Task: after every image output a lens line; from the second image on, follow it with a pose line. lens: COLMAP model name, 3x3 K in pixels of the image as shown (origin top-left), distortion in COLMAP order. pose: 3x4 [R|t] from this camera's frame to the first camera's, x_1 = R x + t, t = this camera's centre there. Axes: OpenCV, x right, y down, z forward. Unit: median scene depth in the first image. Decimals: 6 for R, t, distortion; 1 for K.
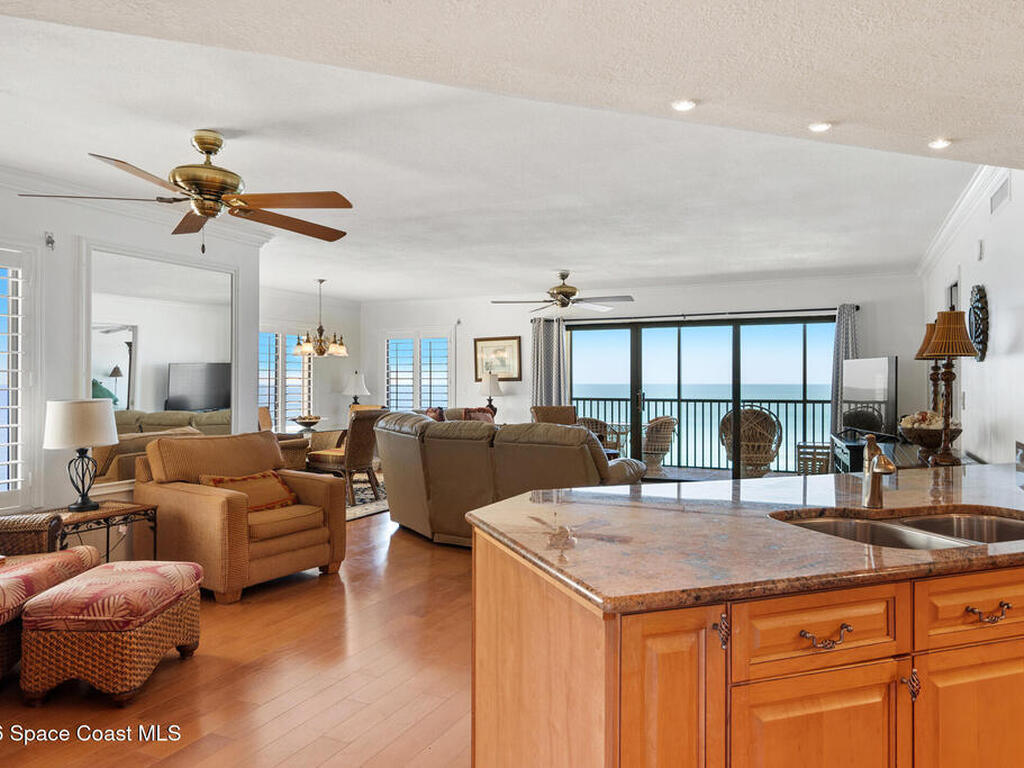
lens RADIAL K [[711.3, 0, 512.0], [0, 711.3, 384.0], [0, 0, 1]] dist [-0.001683, 0.000143]
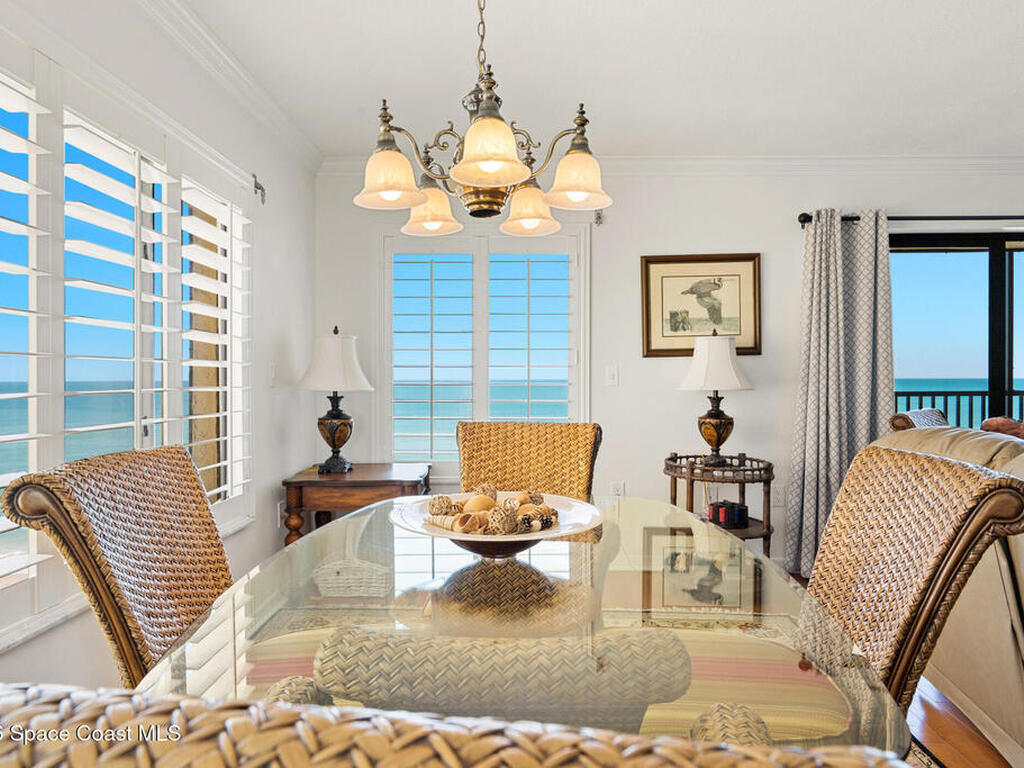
lens RADIAL K [[647.8, 0, 512.0], [0, 647.8, 384.0], [0, 0, 1]] dist [0.004832, 0.001250]
pose [[0.913742, -0.006339, 0.406246, -0.345031], [0.002097, 0.999939, 0.010887, 0.010698], [-0.406290, -0.009096, 0.913699, 0.816018]]
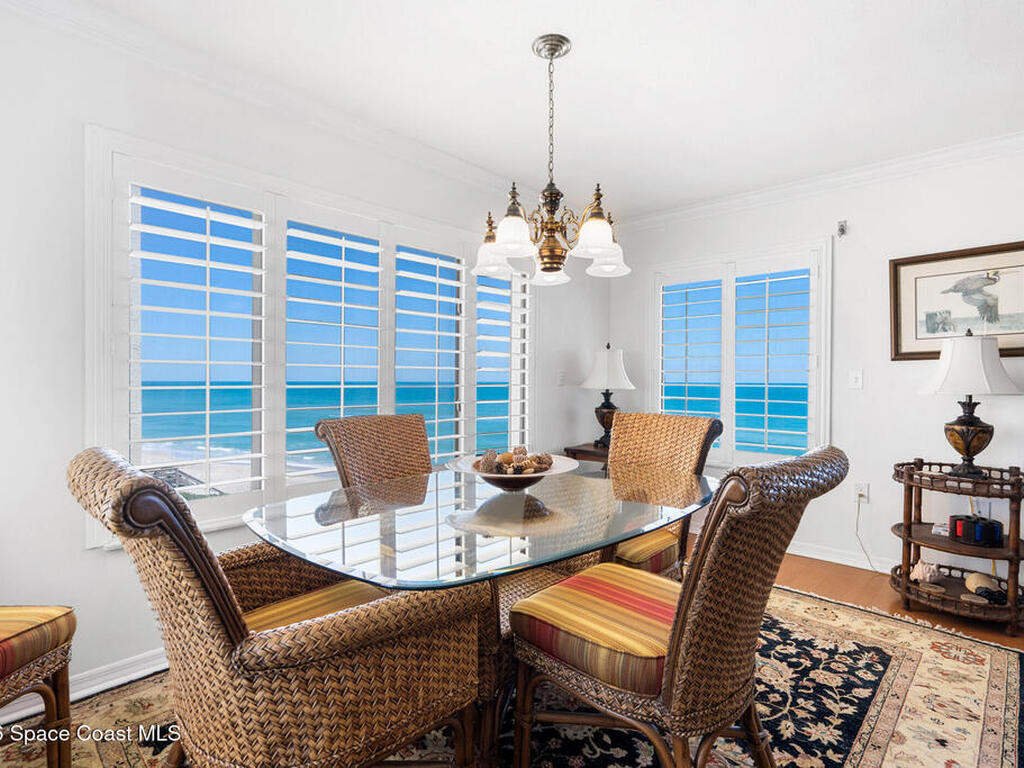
lens RADIAL K [[517.4, 0, 514.6], [0, 517.4, 387.3], [0, 0, 1]] dist [-0.002594, -0.000312]
pose [[0.953965, 0.007741, -0.299819, -0.213627], [-0.003581, 0.999890, 0.014422, 0.011519], [0.299897, -0.012684, 0.953887, 0.766137]]
